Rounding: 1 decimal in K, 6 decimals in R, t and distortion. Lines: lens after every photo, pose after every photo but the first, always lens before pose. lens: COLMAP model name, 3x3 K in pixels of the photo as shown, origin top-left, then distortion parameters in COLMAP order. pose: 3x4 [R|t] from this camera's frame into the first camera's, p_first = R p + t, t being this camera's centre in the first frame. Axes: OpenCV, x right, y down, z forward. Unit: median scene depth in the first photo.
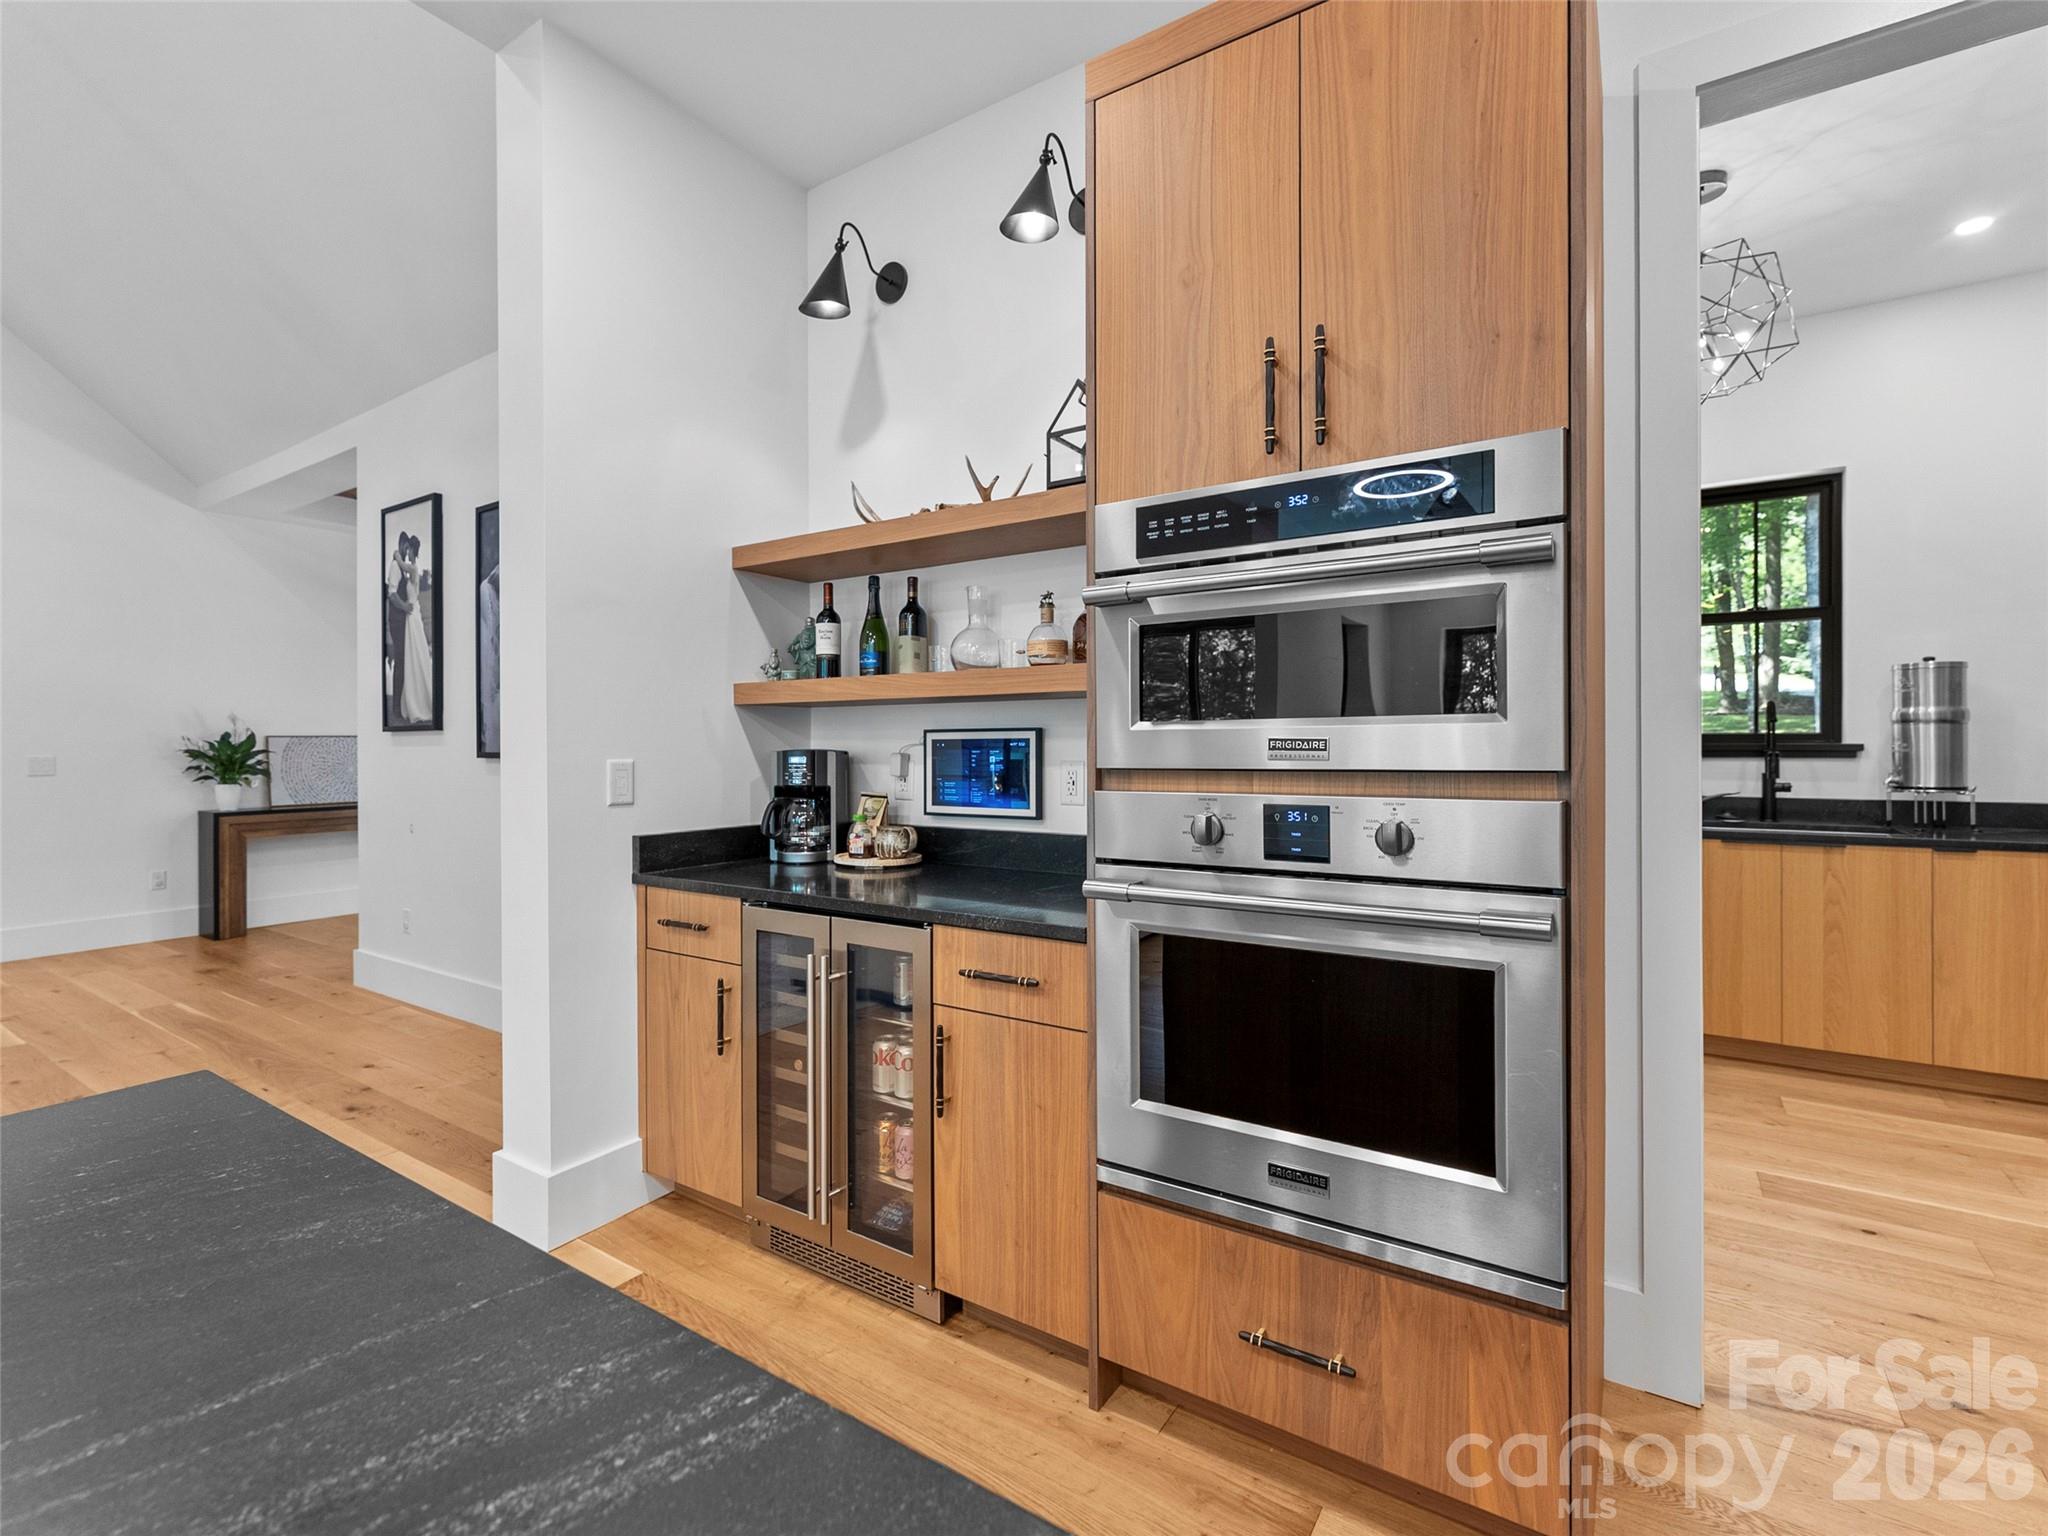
lens RADIAL K [[938.5, 0, 1027.2], [0, 938.5, 746.3], [0, 0, 1]] dist [0.001570, 0.000334]
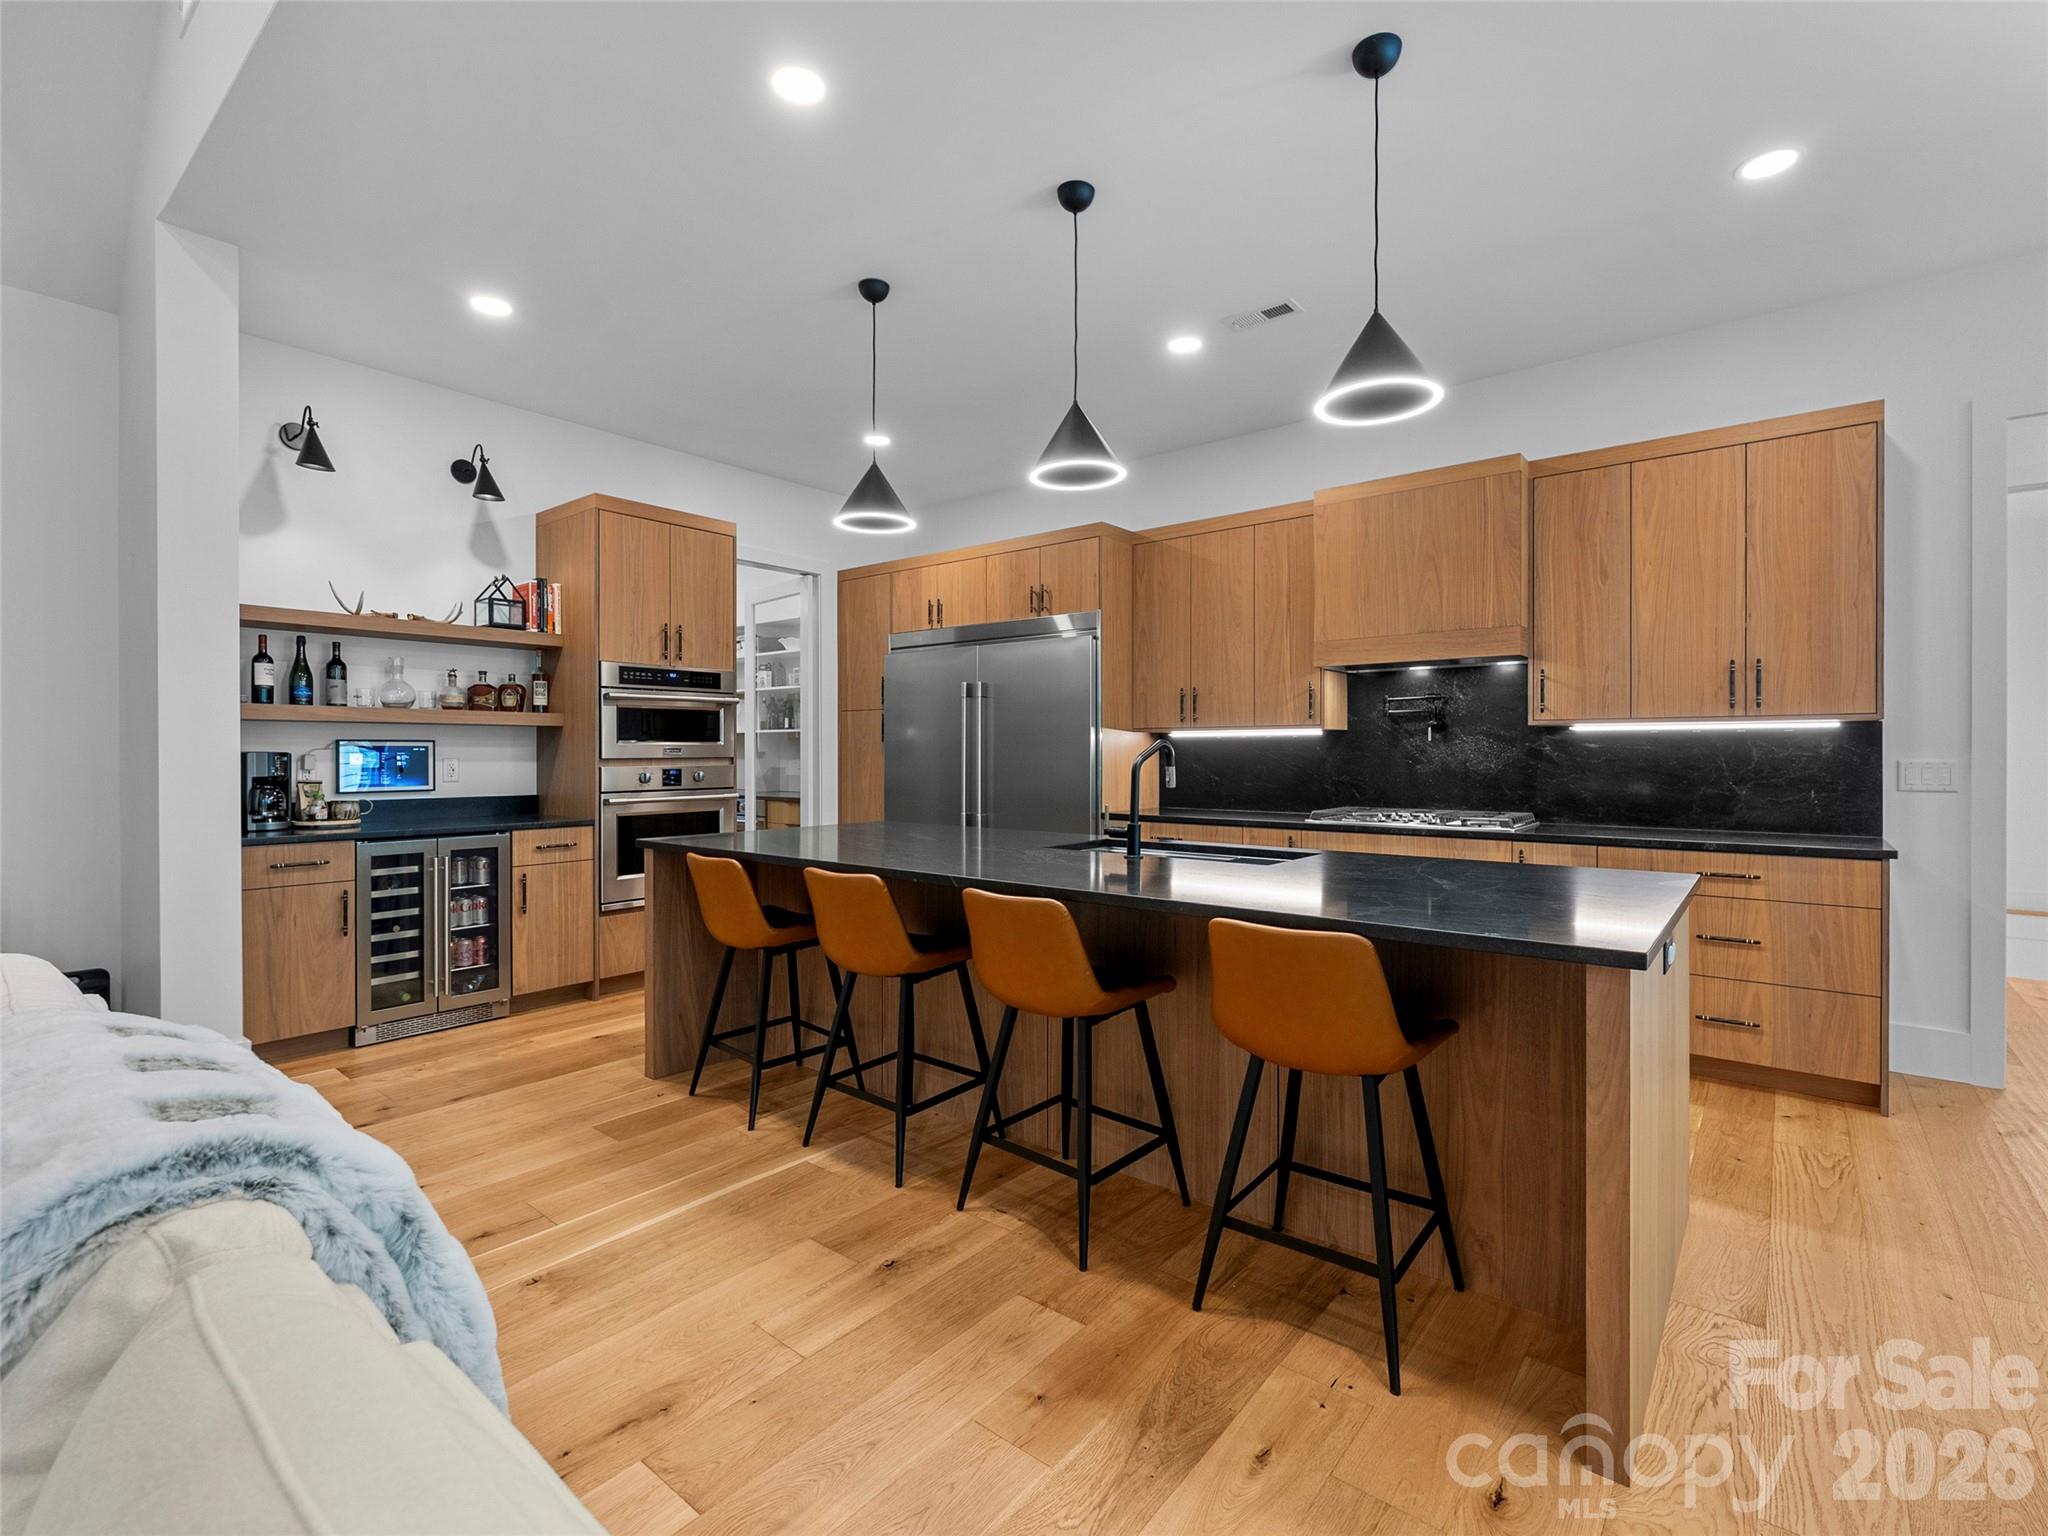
lens RADIAL K [[938.5, 0, 1025.7], [0, 938.5, 753.0], [0, 0, 1]] dist [0.001570, 0.000334]
pose [[0.096638, -0.001418, 0.995319, -2.517243], [0.000238, 0.999999, 0.001401, 0.004254], [-0.995320, 0.000102, 0.096639, -0.475931]]
